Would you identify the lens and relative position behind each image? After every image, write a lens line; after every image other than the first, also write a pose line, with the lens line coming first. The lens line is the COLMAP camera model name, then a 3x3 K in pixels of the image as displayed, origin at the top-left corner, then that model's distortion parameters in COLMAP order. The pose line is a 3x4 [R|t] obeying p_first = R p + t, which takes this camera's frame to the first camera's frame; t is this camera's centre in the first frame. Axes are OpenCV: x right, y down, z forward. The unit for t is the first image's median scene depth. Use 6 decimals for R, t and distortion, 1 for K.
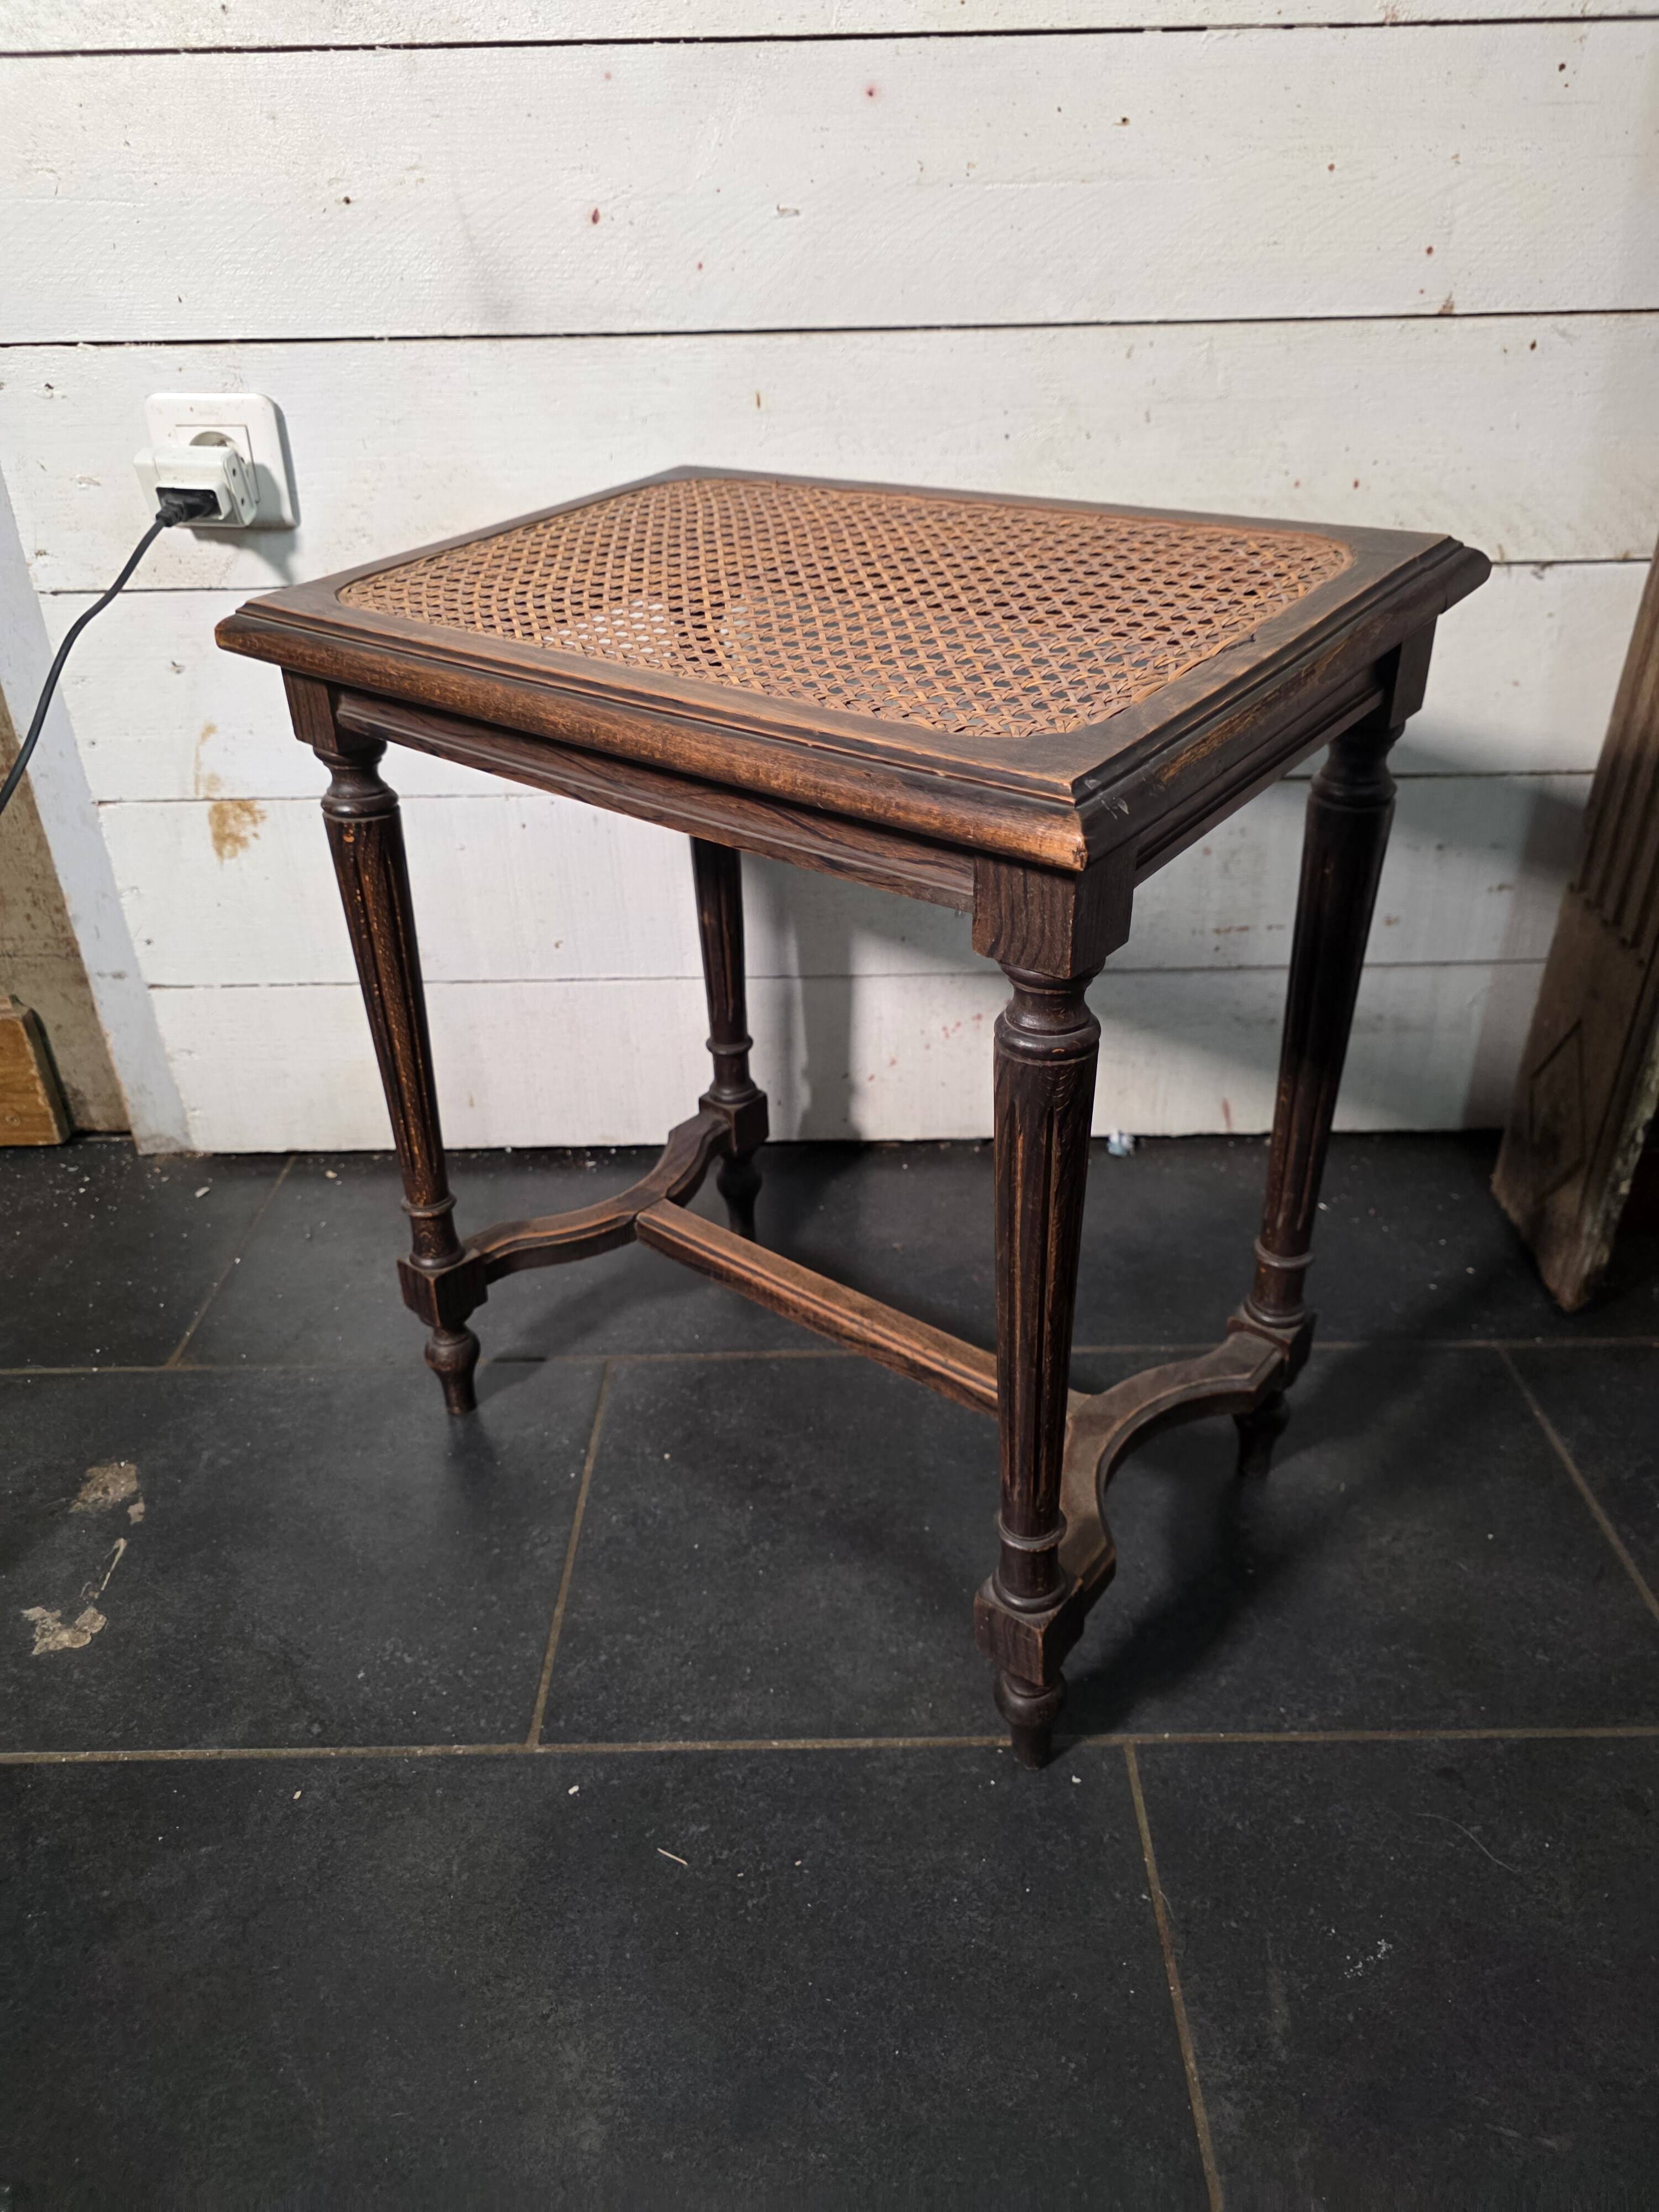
lens RADIAL K [[1554.1, 0, 836.3], [0, 1554.1, 1098.8], [0, 0, 1]] dist [0.029186, -0.022464]
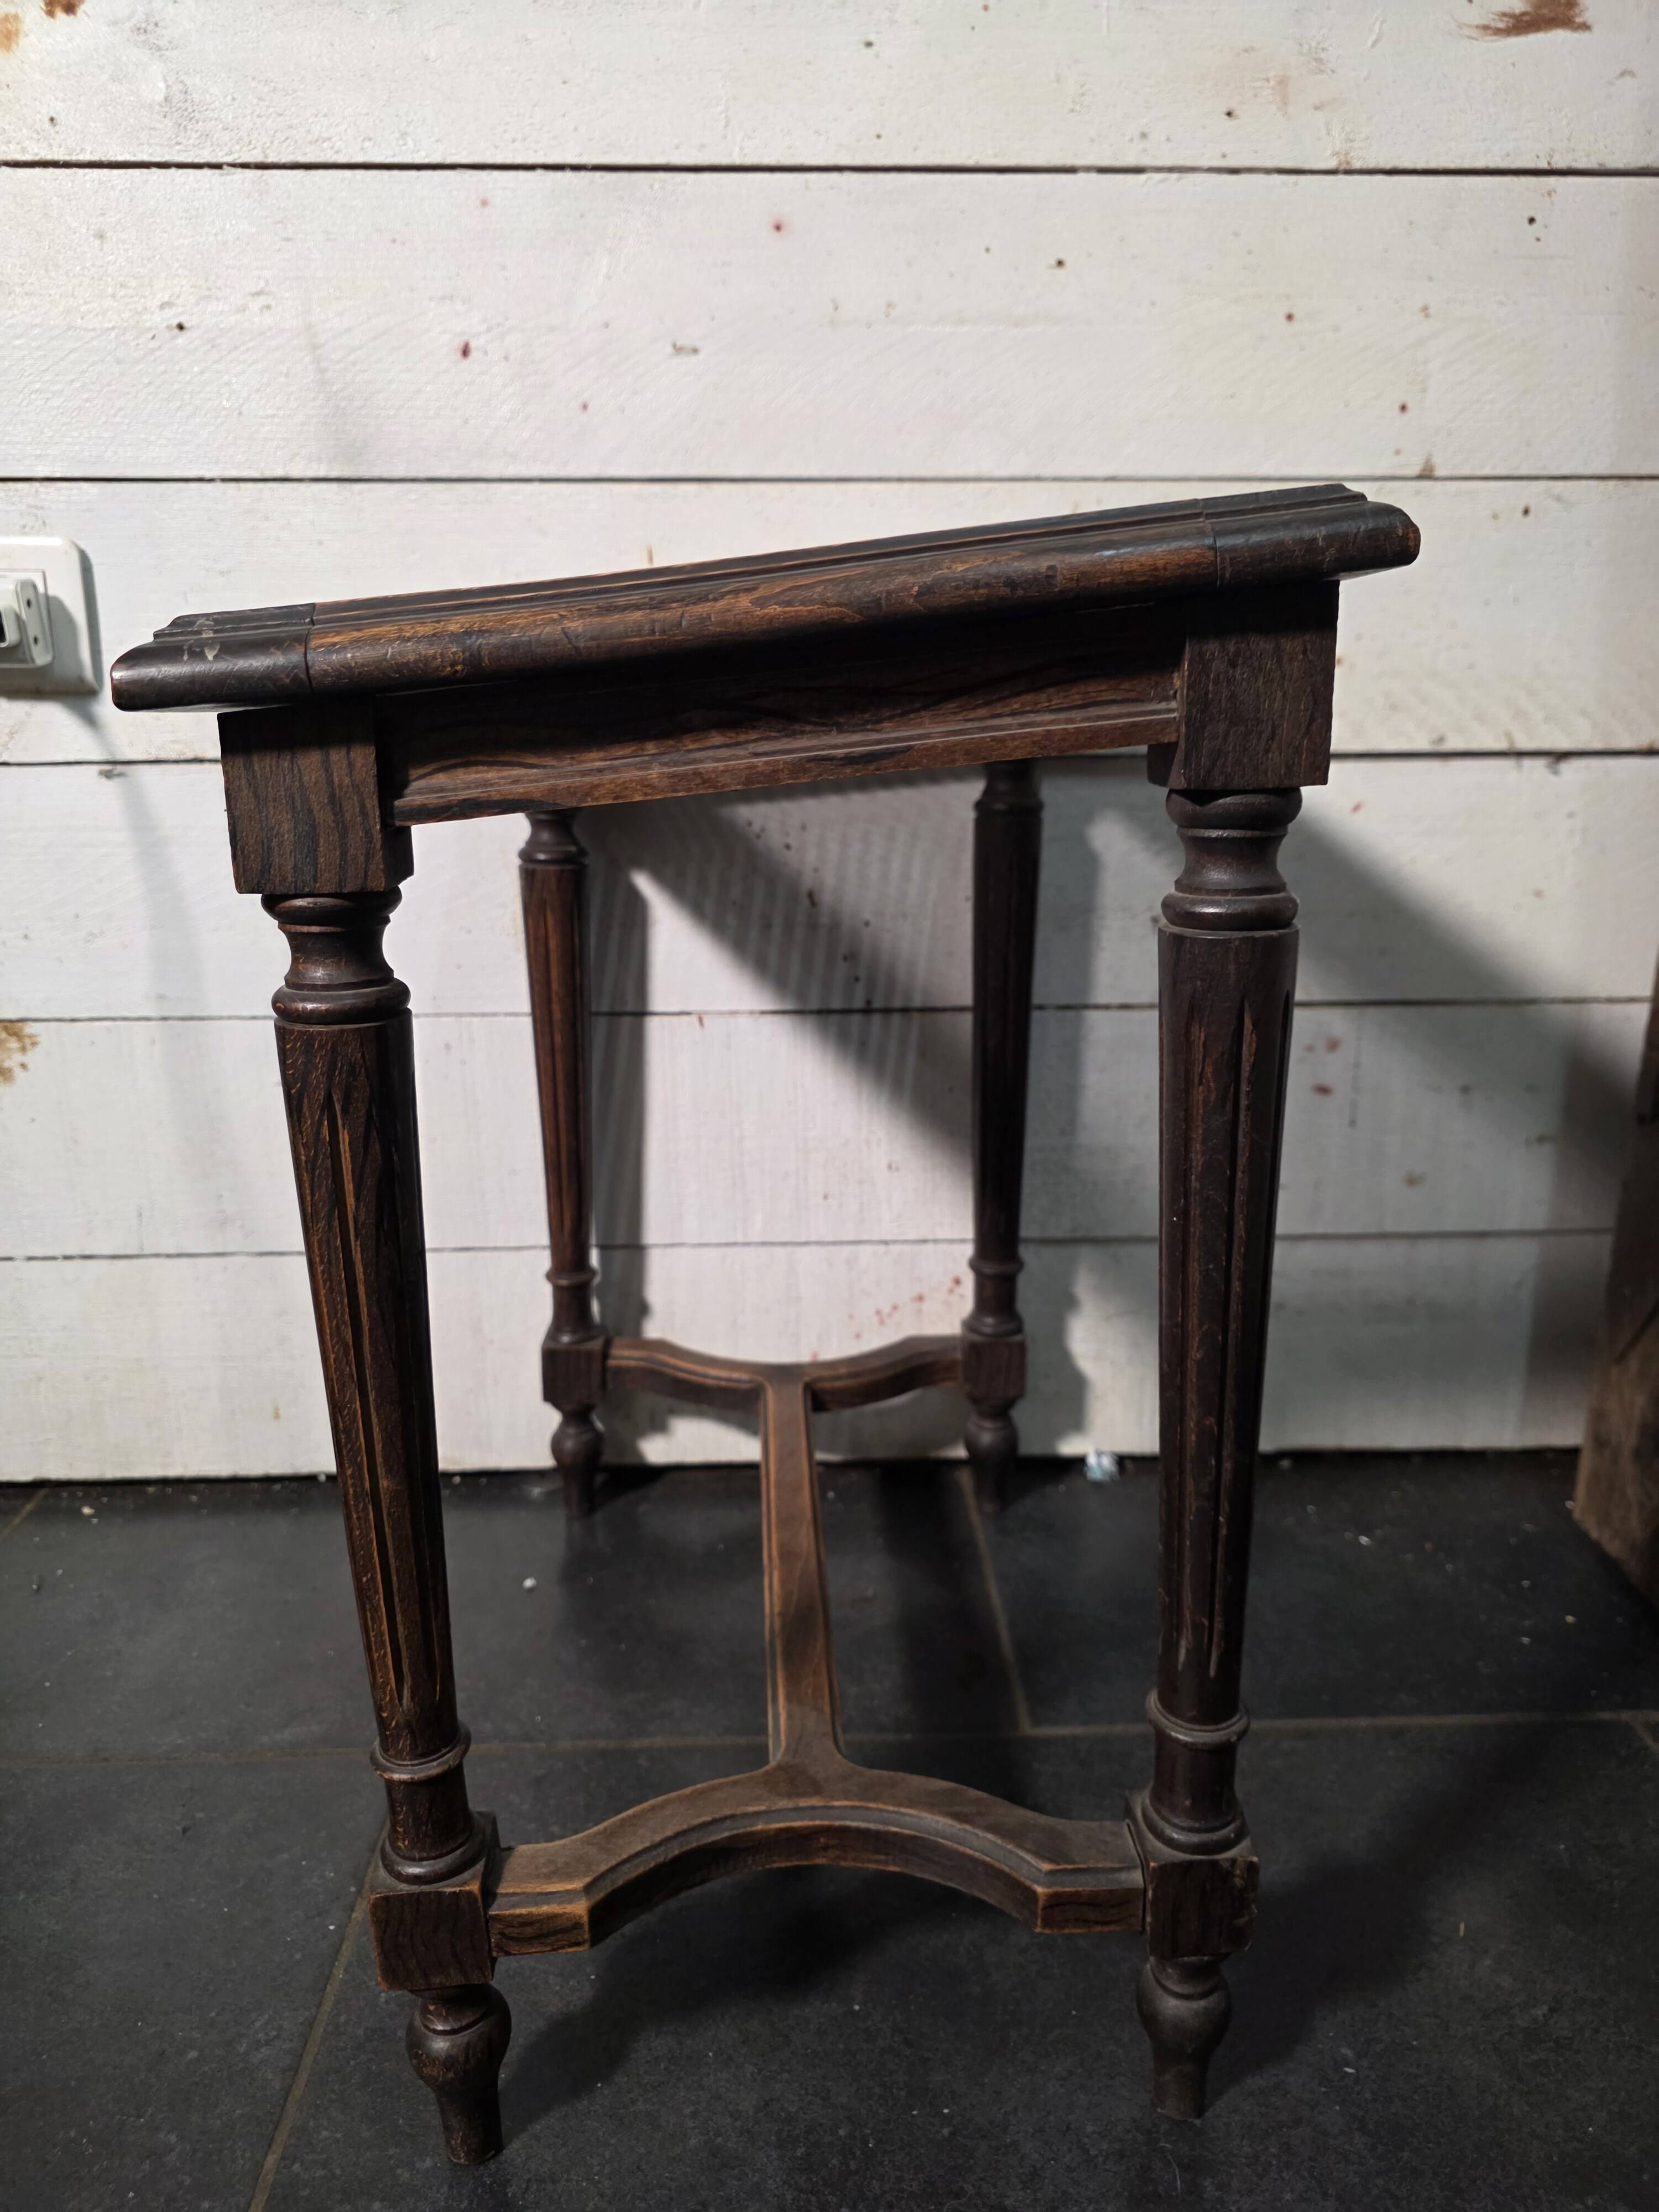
lens RADIAL K [[1556.4, 0, 830.2], [0, 1556.4, 1113.2], [0, 0, 1]] dist [0.009309, -0.004706]
pose [[0.999357, 0.004174, 0.035608, 0.022146], [0.004933, 0.967744, -0.251887, 0.076027], [-0.035511, 0.251901, 0.967101, 0.263896]]
